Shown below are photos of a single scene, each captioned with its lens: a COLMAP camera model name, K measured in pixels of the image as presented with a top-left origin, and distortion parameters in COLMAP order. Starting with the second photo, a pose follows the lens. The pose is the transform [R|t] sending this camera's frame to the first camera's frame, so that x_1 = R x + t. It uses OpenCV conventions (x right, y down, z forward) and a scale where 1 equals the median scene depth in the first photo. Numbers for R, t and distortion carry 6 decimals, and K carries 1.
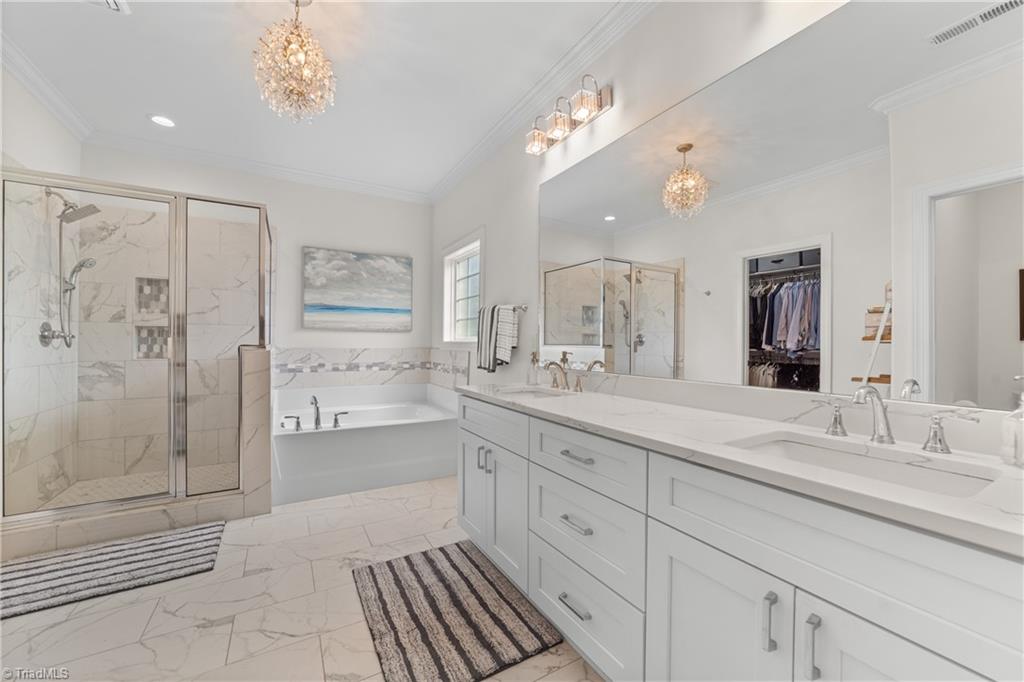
lens RADIAL K [[395.5, 0, 511.8], [0, 395.5, 342.6], [0, 0, 1]] dist [-0.011712, 0.000386]
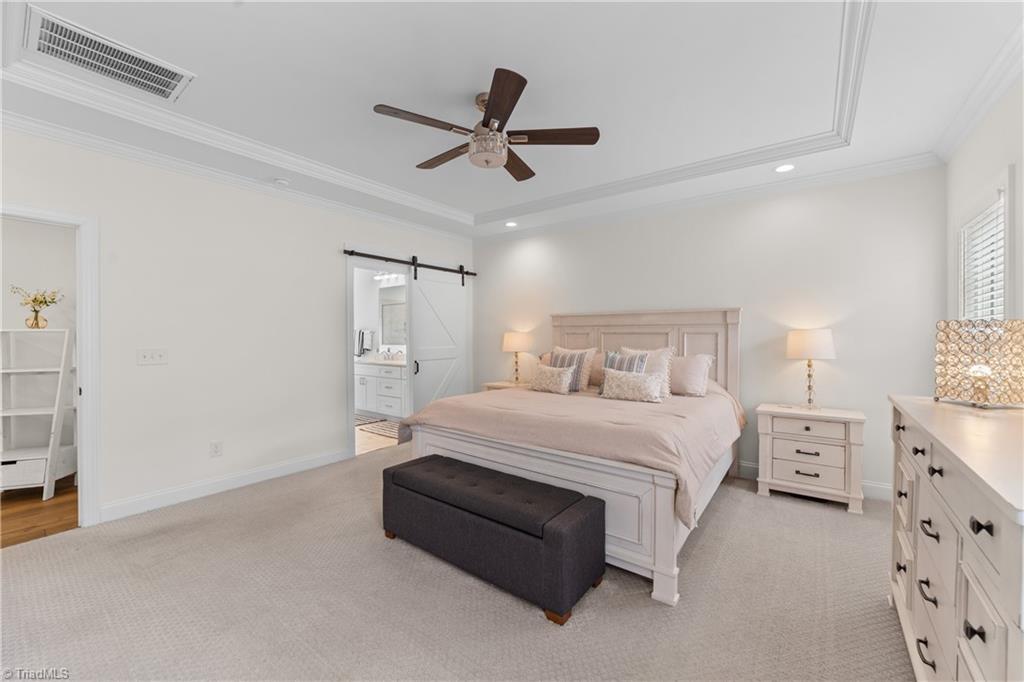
lens RADIAL K [[395.5, 0, 511.0], [0, 395.5, 339.1], [0, 0, 1]] dist [-0.011712, 0.000386]
pose [[0.923383, -0.000062, 0.383880, -0.142347], [-0.003541, 0.999956, 0.008678, -0.065665], [-0.383863, -0.009372, 0.923342, -1.898092]]
